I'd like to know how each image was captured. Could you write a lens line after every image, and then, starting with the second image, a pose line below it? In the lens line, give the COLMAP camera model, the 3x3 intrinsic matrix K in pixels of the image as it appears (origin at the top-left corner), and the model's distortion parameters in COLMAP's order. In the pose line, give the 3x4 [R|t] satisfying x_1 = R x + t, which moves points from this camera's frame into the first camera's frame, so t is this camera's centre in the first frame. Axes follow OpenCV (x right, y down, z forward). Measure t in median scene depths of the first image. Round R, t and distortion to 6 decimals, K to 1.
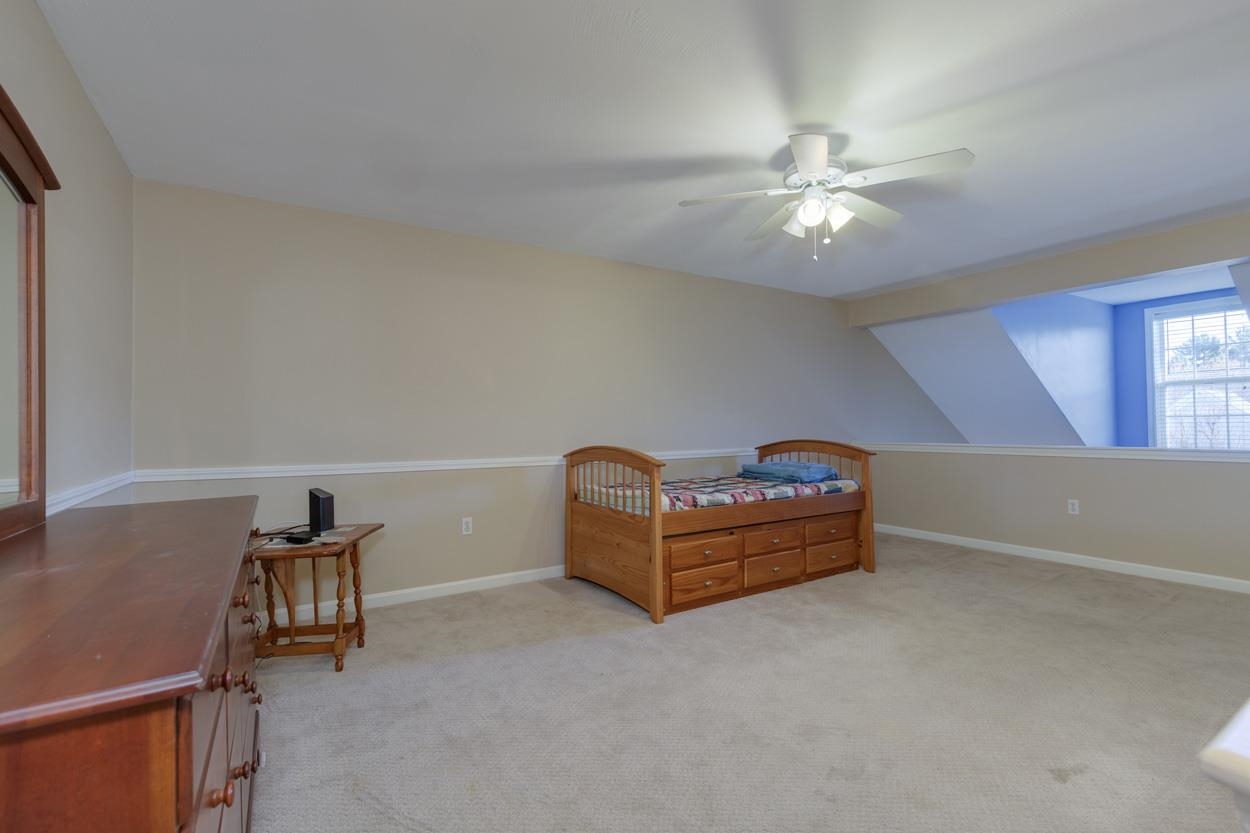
lens RADIAL K [[568.6, 0, 618.1], [0, 568.6, 414.2], [0, 0, 1]] dist [0.006019, -0.000297]
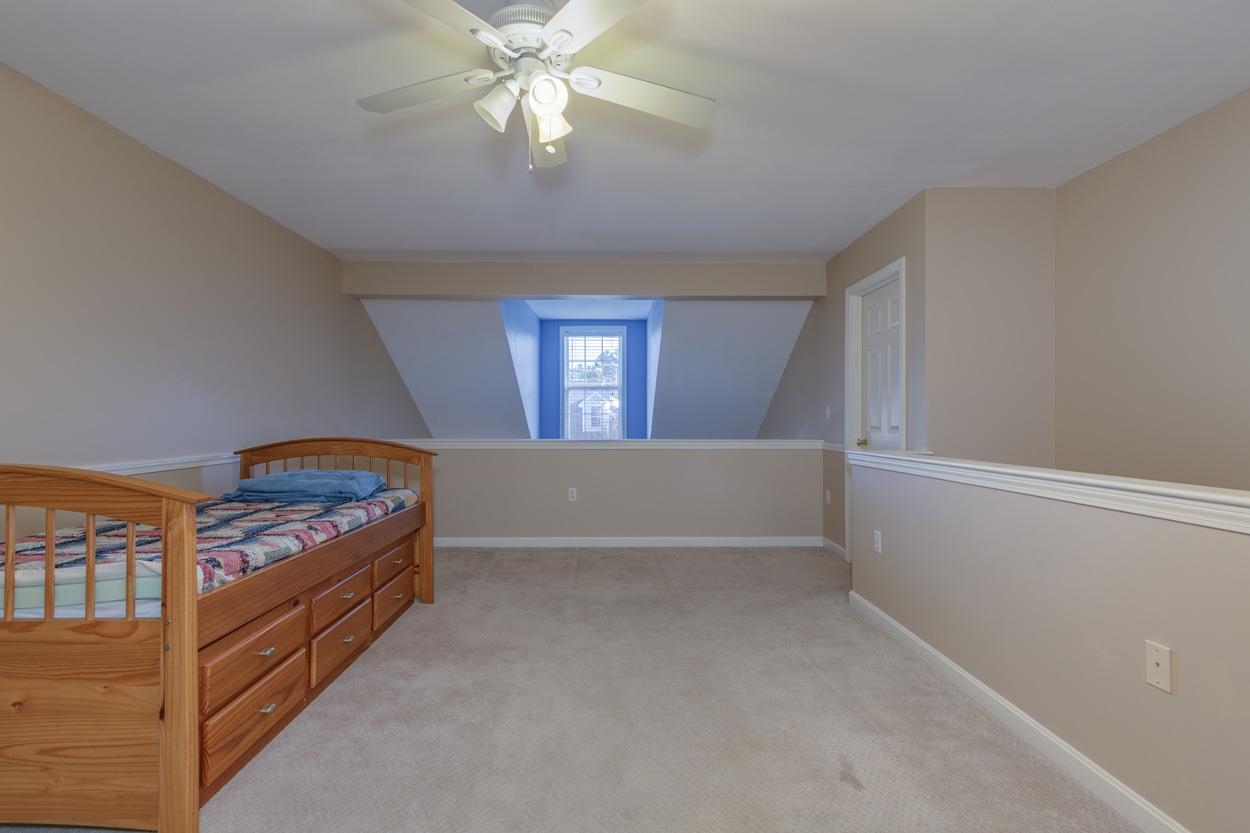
lens RADIAL K [[583.3, 0, 625.0], [0, 583.3, 416.5], [0, 0, 1]] dist [0.022496, -0.008839]
pose [[0.513649, 0.012912, 0.857903, -0.140717], [-0.024378, 0.999703, -0.000451, 0.012232], [-0.857654, -0.020682, 0.513811, 0.405394]]
